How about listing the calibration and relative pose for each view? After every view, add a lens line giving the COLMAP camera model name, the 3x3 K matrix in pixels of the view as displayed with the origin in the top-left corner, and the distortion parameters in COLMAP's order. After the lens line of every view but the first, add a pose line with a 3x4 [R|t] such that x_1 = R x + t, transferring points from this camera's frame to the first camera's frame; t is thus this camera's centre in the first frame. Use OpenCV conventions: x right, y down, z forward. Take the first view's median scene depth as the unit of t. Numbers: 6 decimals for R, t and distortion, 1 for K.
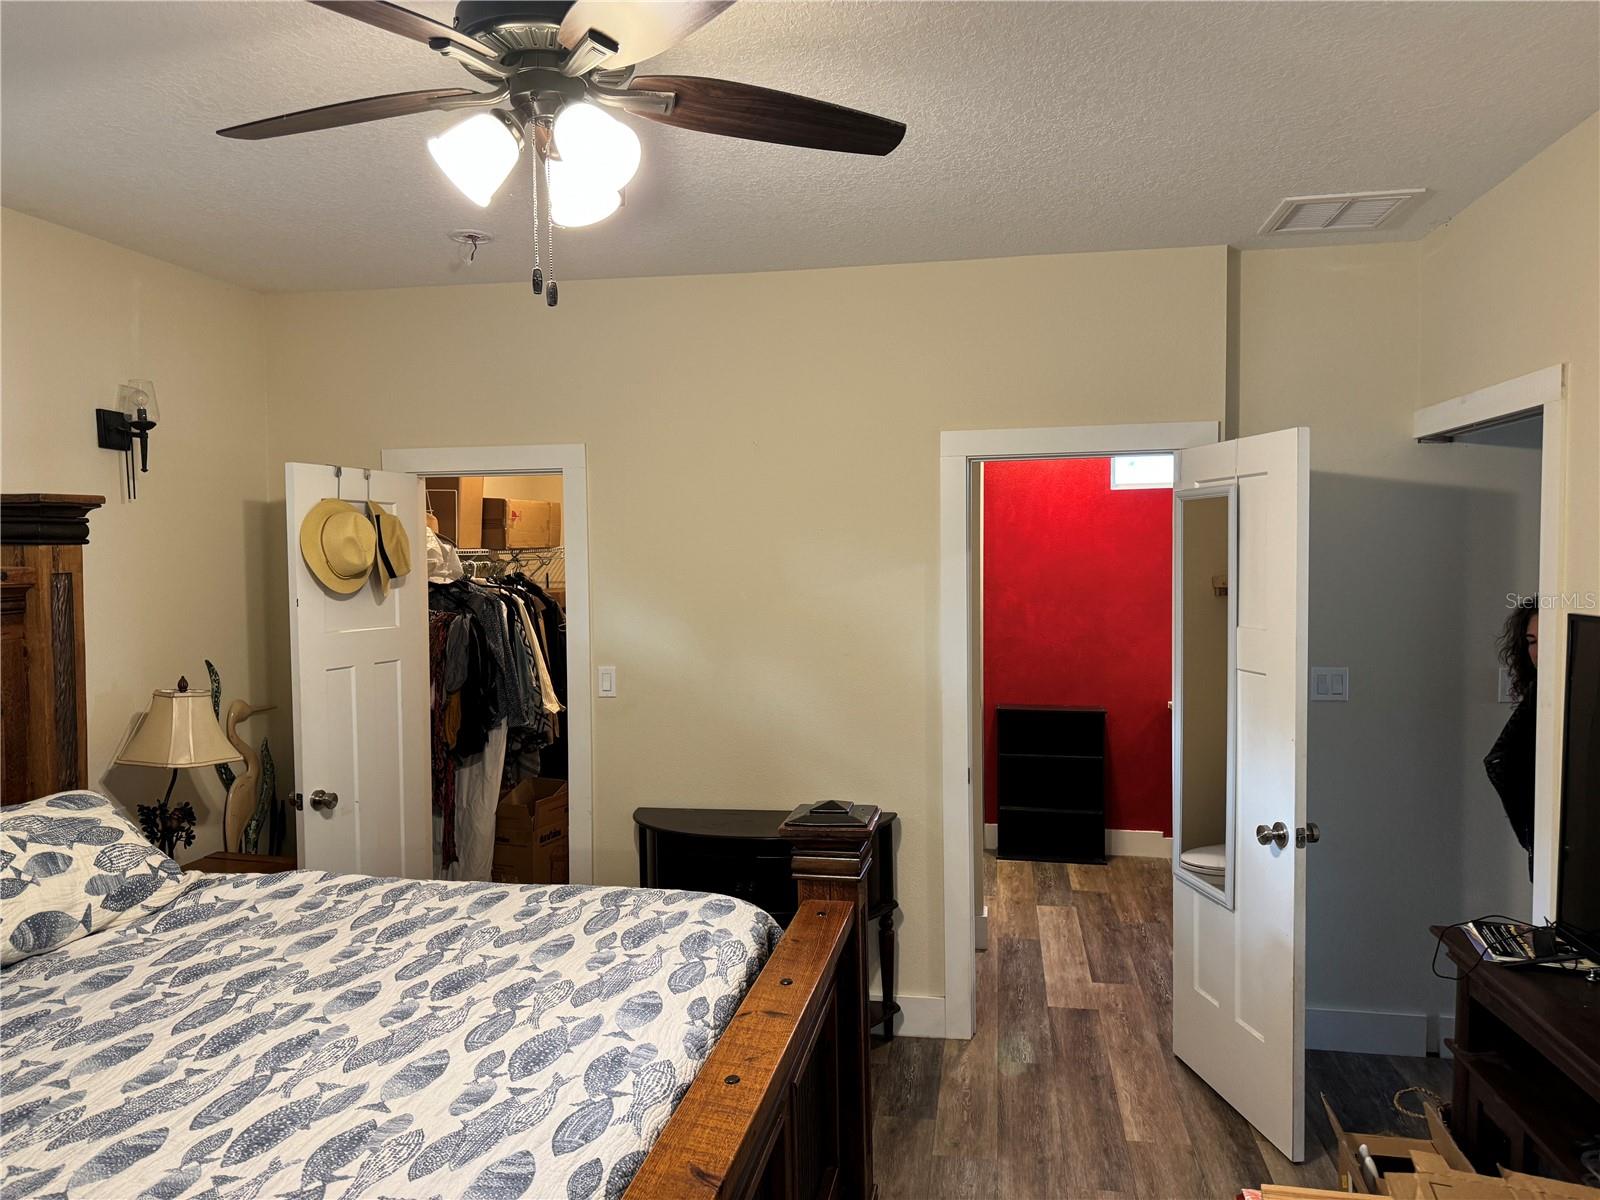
lens RADIAL K [[1109.9, 0, 810.0], [0, 1109.9, 600.9], [0, 0, 1]] dist [0.039017, -0.043405]
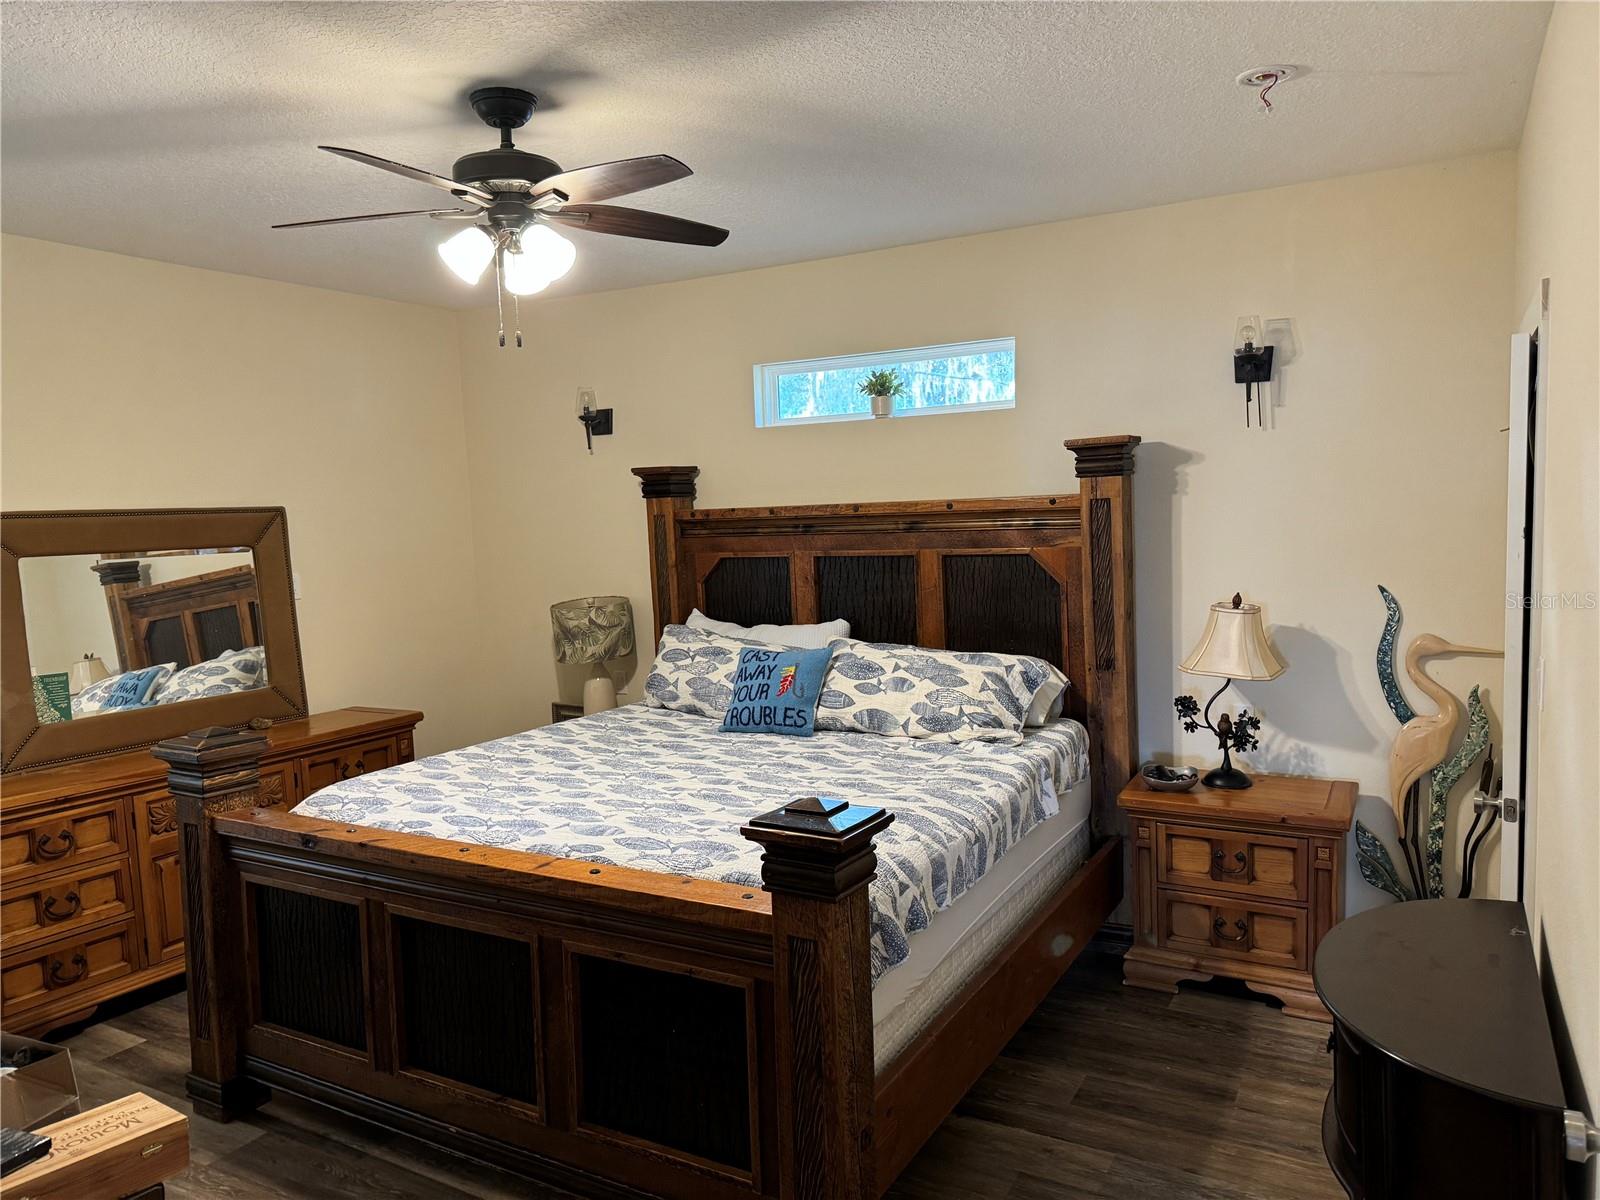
lens RADIAL K [[1109.9, 0, 815.2], [0, 1109.9, 595.4], [0, 0, 1]] dist [0.039017, -0.043405]
pose [[-0.306857, 0.086480, -0.947818, 0.802770], [-0.015285, 0.995287, 0.095759, -0.038126], [0.951633, 0.043871, -0.304089, 1.301044]]
